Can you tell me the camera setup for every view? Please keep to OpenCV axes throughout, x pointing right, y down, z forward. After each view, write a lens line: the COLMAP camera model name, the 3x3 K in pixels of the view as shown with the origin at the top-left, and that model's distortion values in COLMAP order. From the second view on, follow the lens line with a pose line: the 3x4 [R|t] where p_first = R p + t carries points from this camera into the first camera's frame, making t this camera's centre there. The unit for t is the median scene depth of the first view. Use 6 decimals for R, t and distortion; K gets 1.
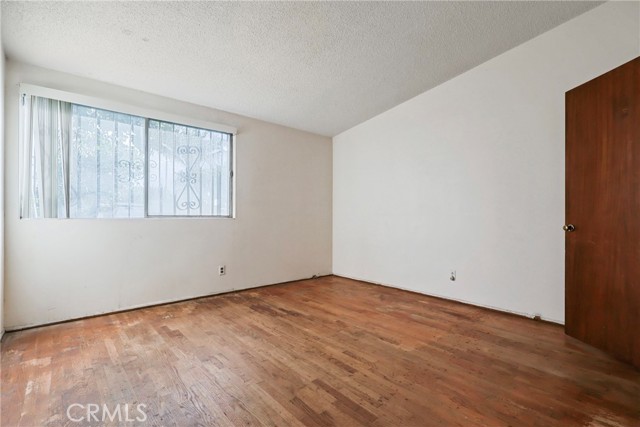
lens RADIAL K [[300.1, 0, 318.8], [0, 300.1, 215.7], [0, 0, 1]] dist [0.002198, -0.000316]
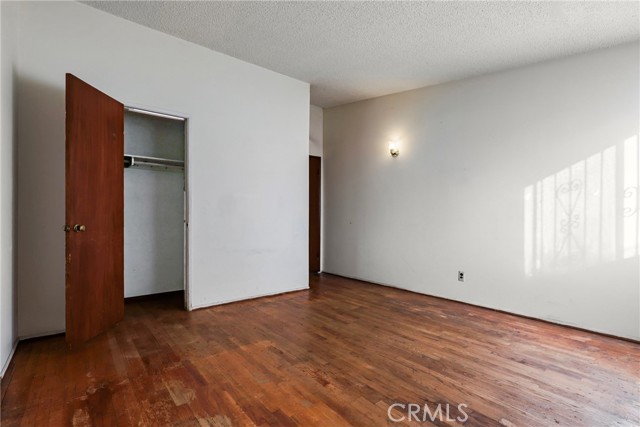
lens RADIAL K [[300.1, 0, 321.1], [0, 300.1, 216.3], [0, 0, 1]] dist [0.002198, -0.000316]
pose [[-0.999708, -0.006422, 0.023275, 0.071518], [-0.006610, 0.999946, -0.008000, 0.007561], [-0.023223, -0.008151, -0.999697, 1.903484]]
